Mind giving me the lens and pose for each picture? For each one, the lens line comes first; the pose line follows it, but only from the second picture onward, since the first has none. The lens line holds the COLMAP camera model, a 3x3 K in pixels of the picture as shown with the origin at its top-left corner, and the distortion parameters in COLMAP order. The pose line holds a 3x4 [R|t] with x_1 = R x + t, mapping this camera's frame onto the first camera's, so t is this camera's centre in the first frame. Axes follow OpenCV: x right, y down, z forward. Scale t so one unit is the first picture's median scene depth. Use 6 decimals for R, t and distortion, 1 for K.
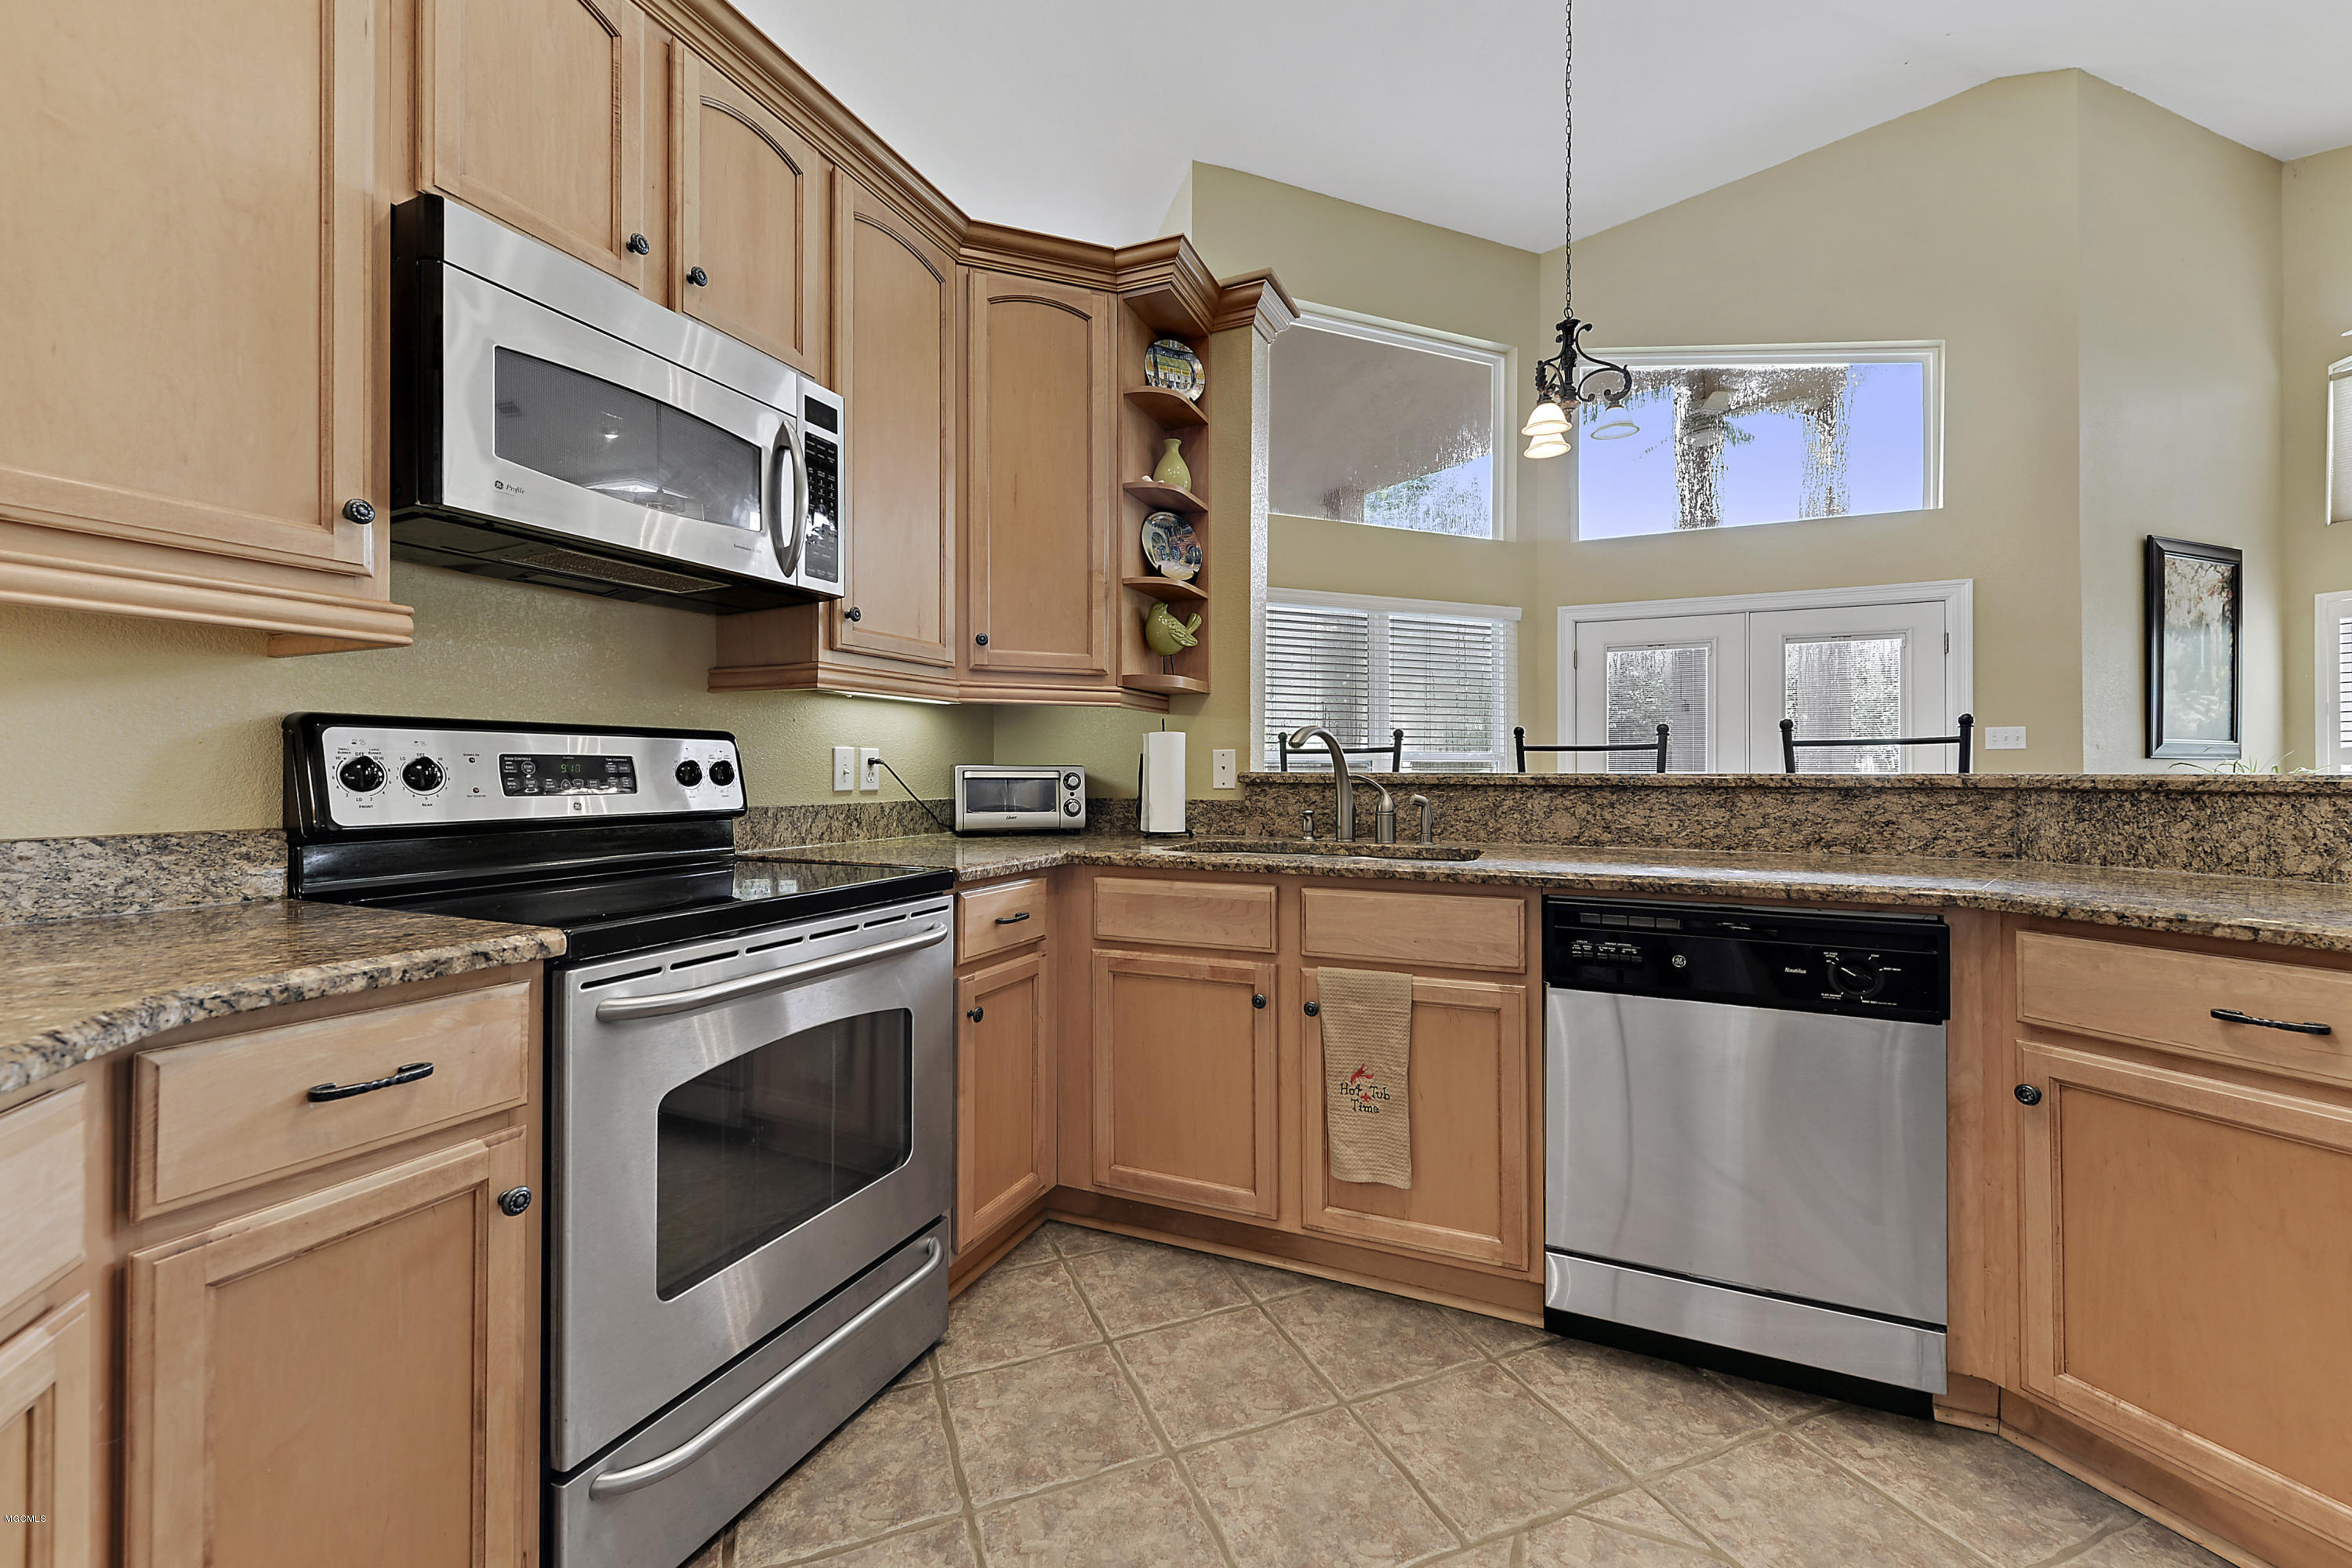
lens RADIAL K [[928.7, 0, 1158.2], [0, 928.7, 767.9], [0, 0, 1]] dist [0.003814, -0.000925]
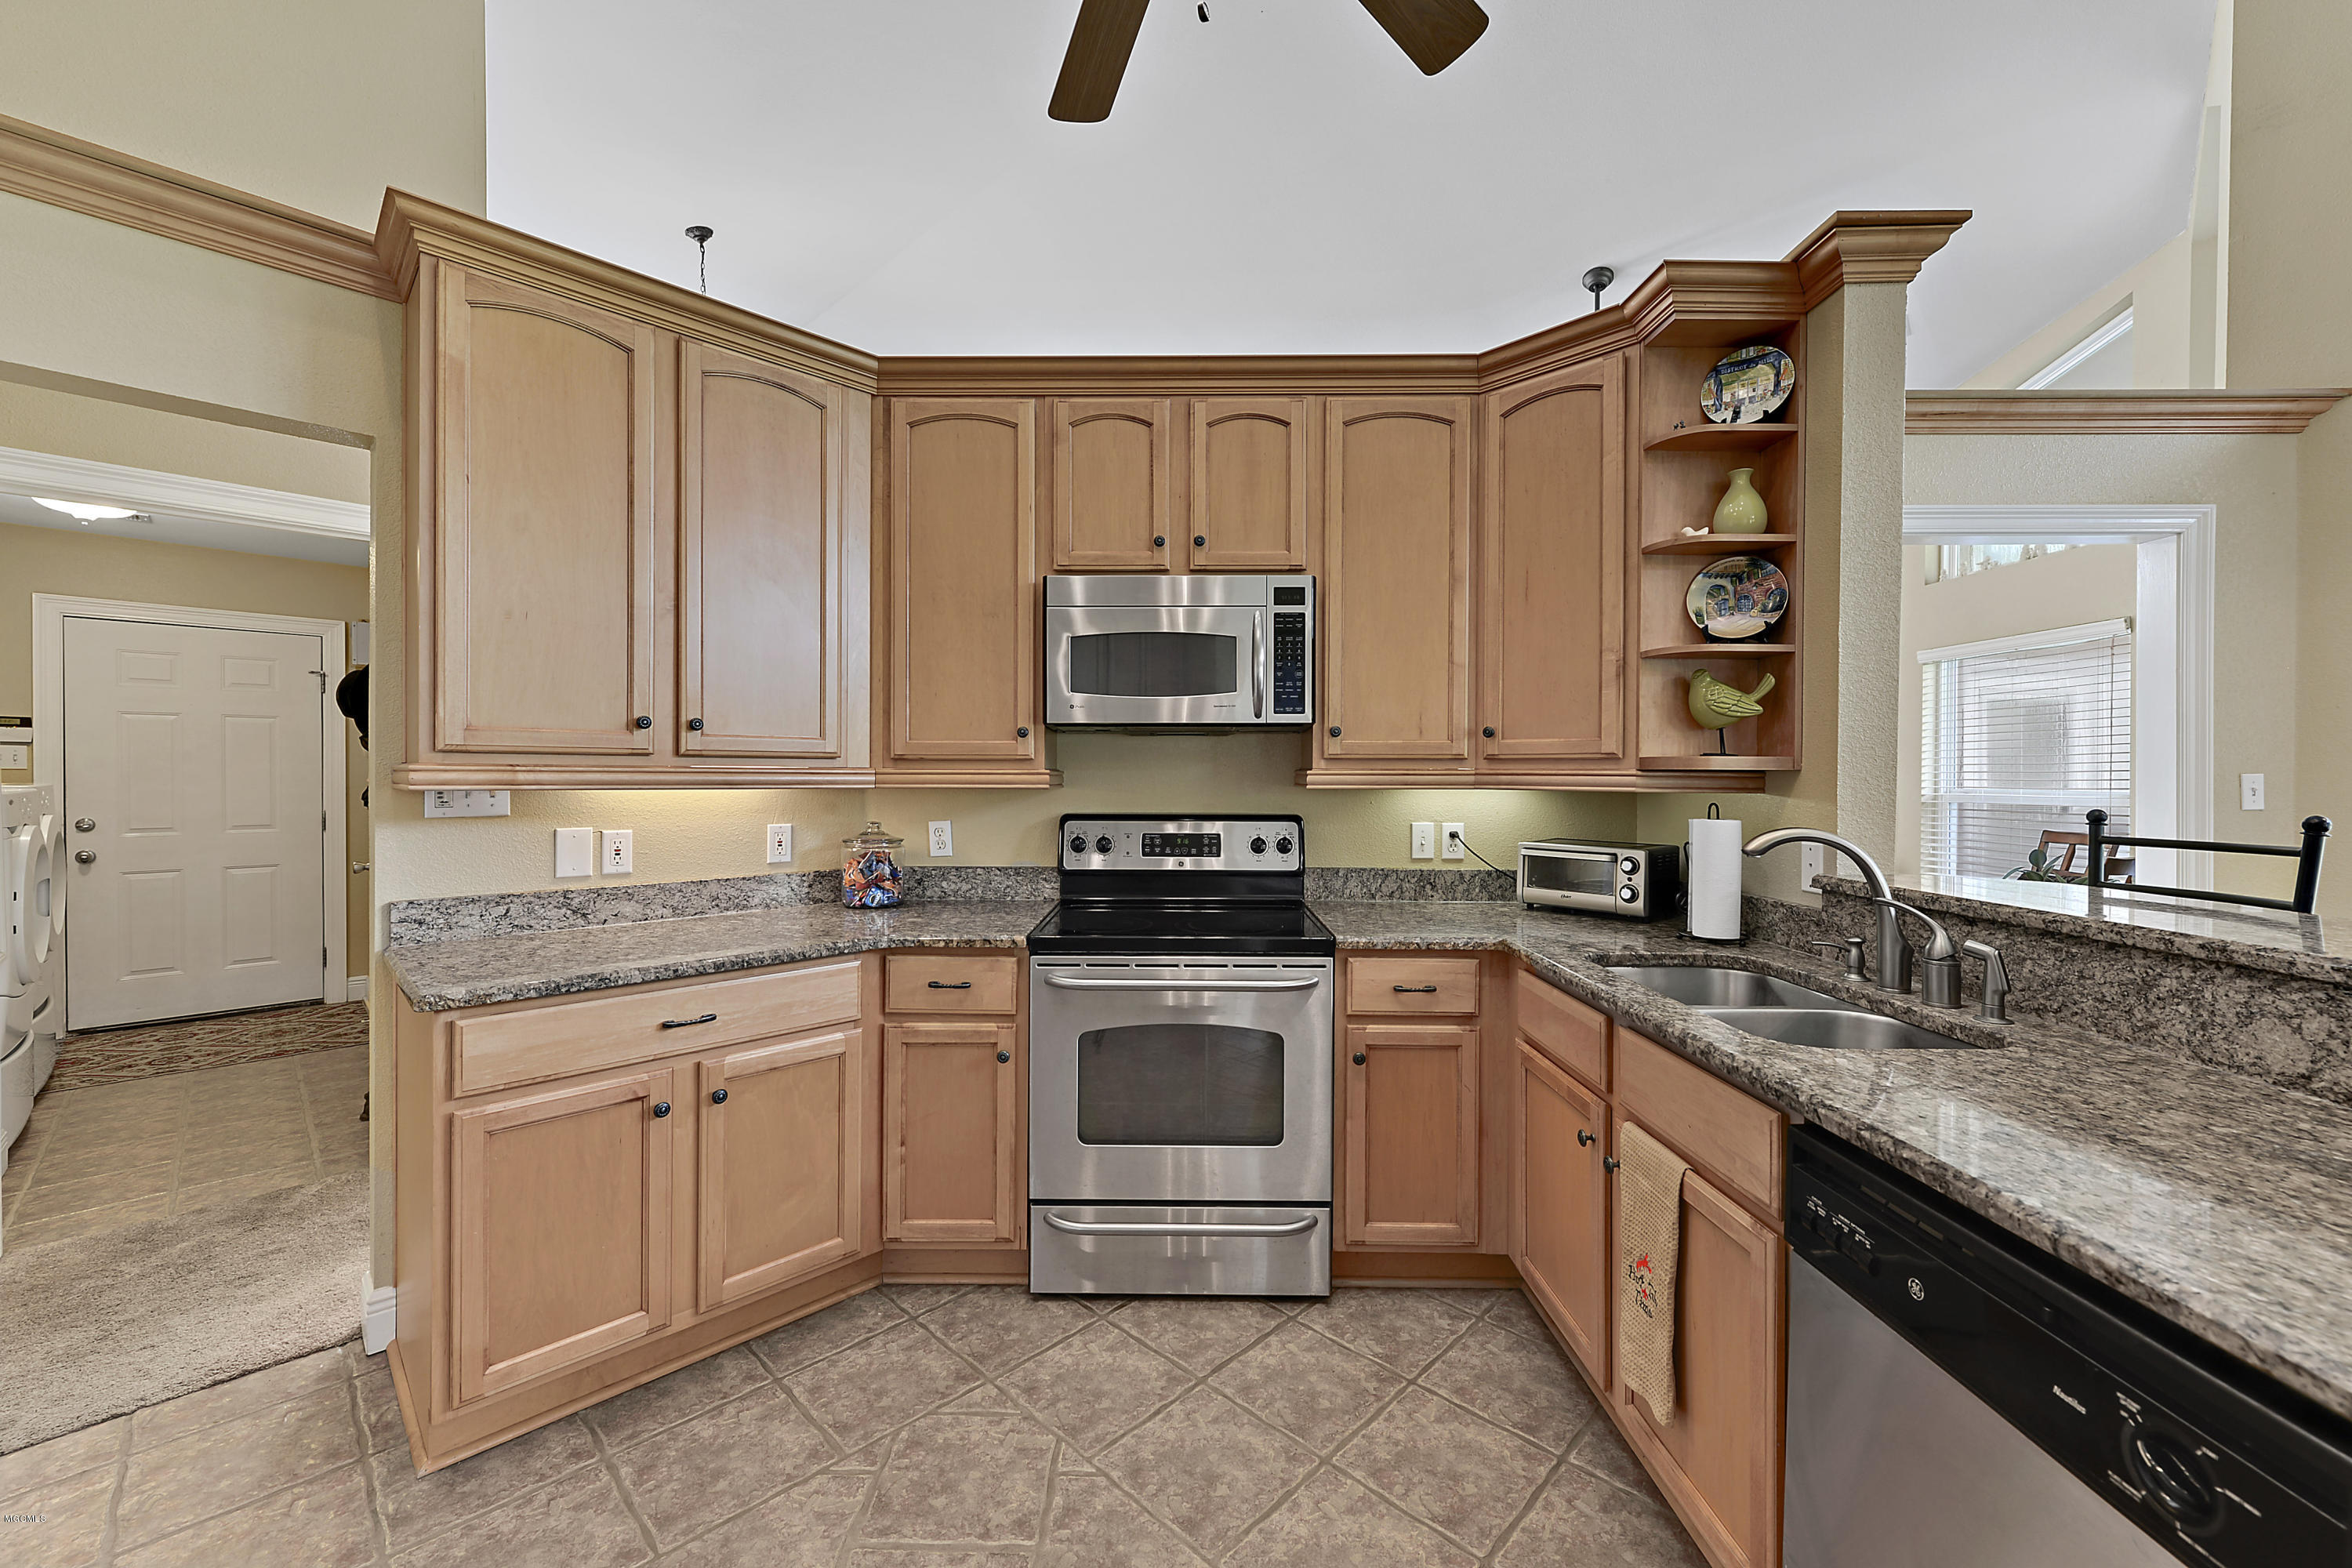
lens RADIAL K [[928.7, 0, 1198.0], [0, 928.7, 775.7], [0, 0, 1]] dist [0.003814, -0.000925]
pose [[0.408872, 0.005300, -0.912577, 0.823467], [-0.000711, 0.999985, 0.005489, -0.114339], [0.912592, -0.001596, 0.408869, 0.295413]]
